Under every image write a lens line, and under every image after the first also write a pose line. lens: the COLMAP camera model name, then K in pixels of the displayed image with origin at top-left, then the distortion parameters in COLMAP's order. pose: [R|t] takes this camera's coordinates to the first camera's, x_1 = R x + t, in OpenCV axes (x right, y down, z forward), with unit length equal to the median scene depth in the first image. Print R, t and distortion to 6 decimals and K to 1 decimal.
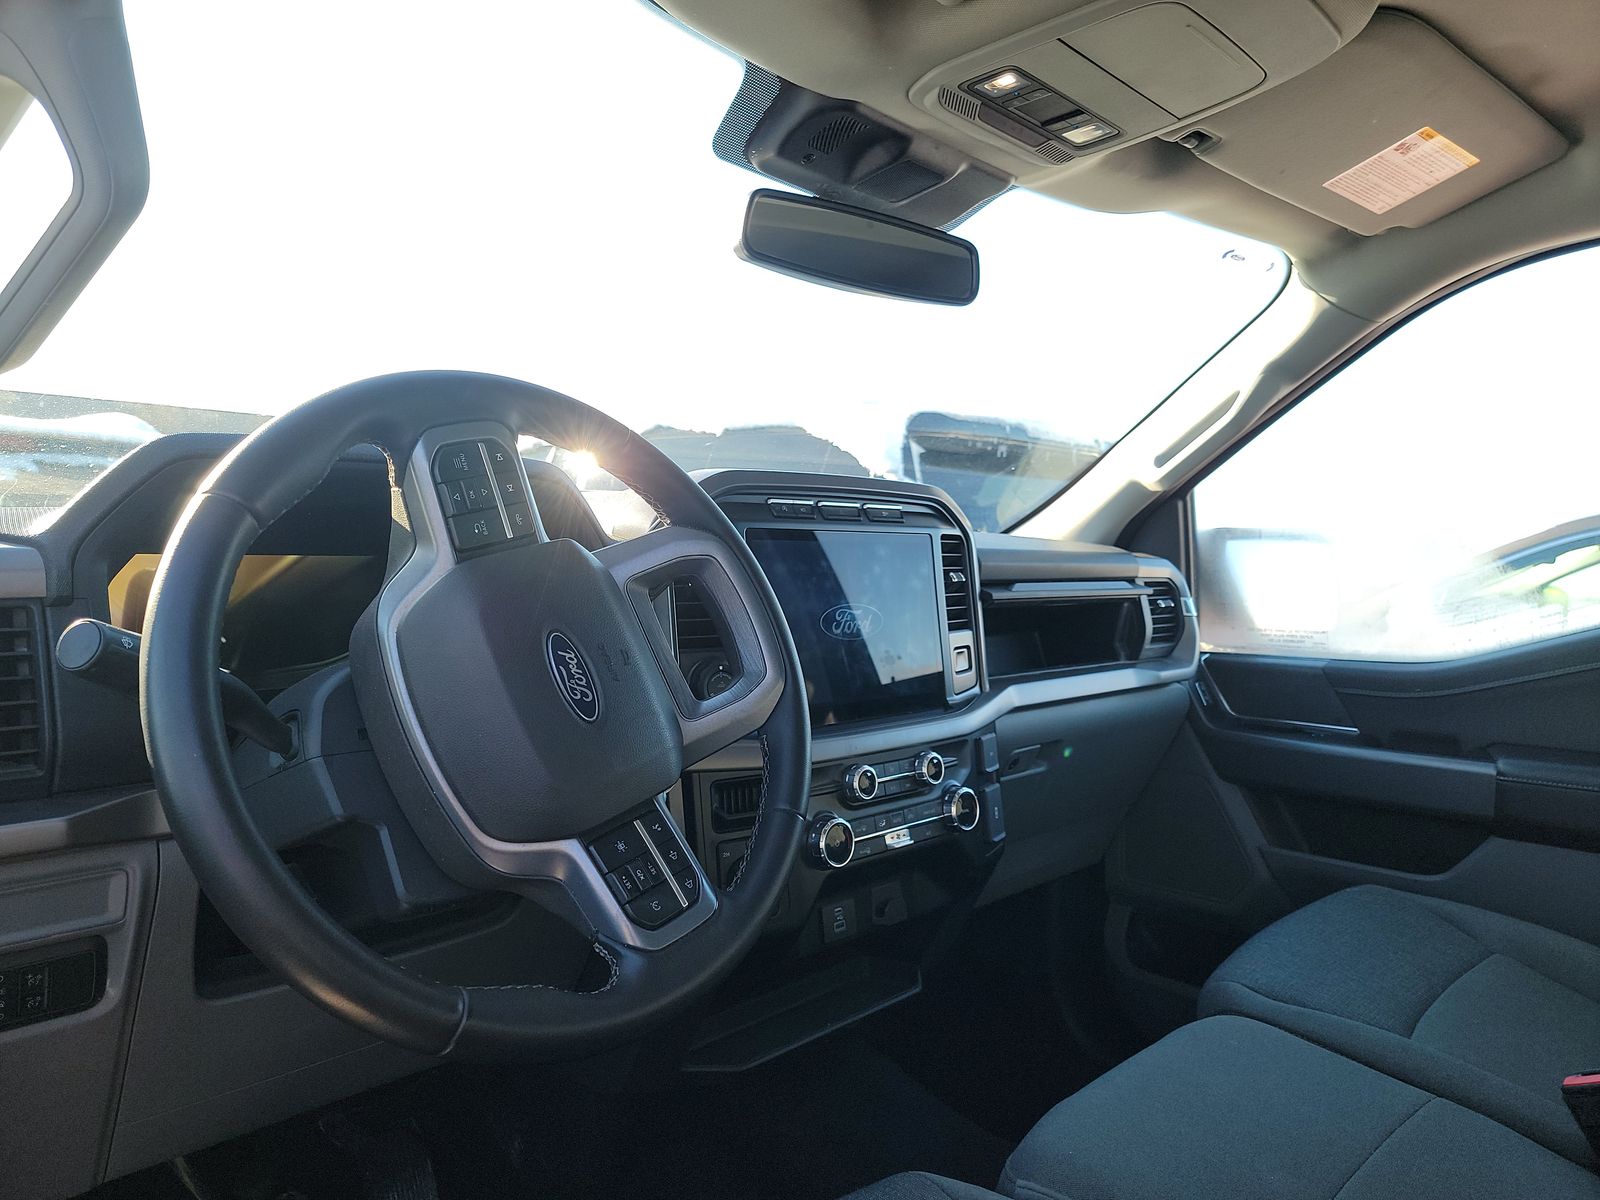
lens RADIAL K [[1143.3, 0, 827.0], [0, 1143.3, 623.7], [0, 0, 1]] dist [0.098841, -0.091611]
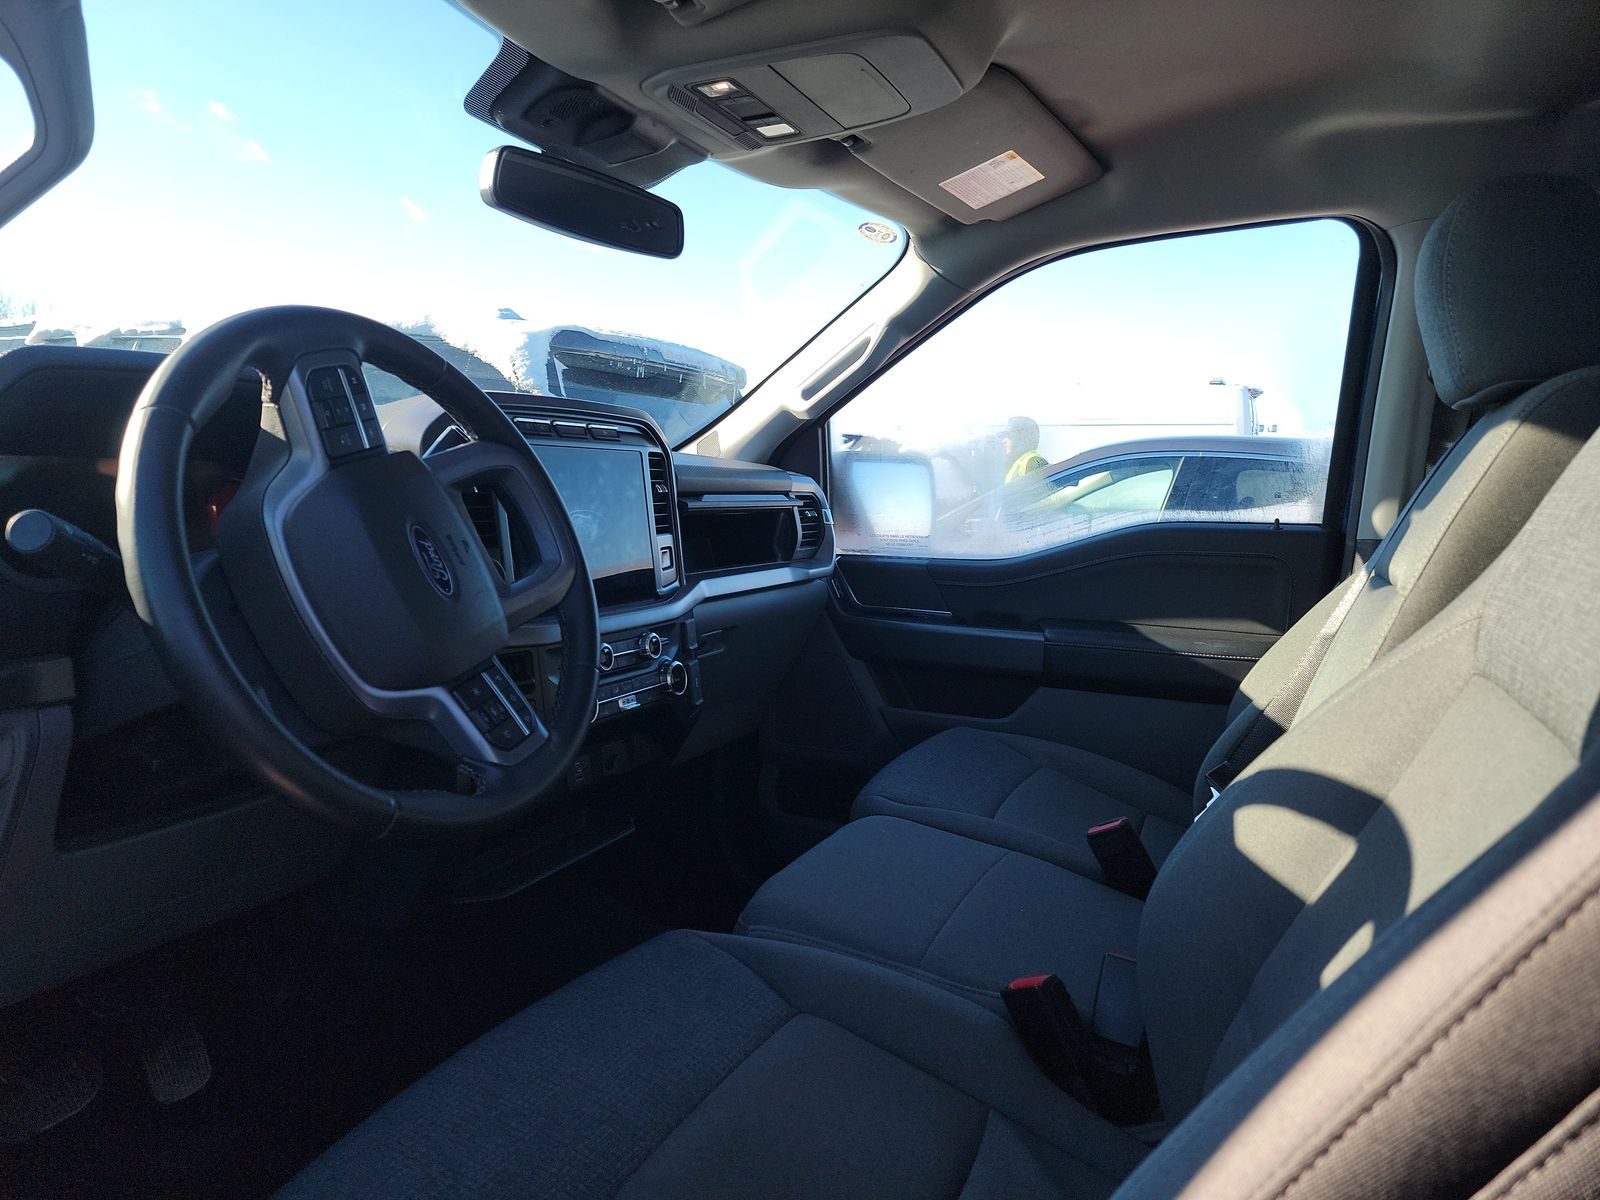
lens RADIAL K [[1140.9, 0, 808.2], [0, 1140.9, 643.8], [0, 0, 1]] dist [0.090613, -0.084758]
pose [[0.945998, -0.034070, 0.322378, -0.140930], [0.005152, 0.995916, 0.090135, 0.014601], [-0.324132, -0.083607, 0.942310, -0.199080]]
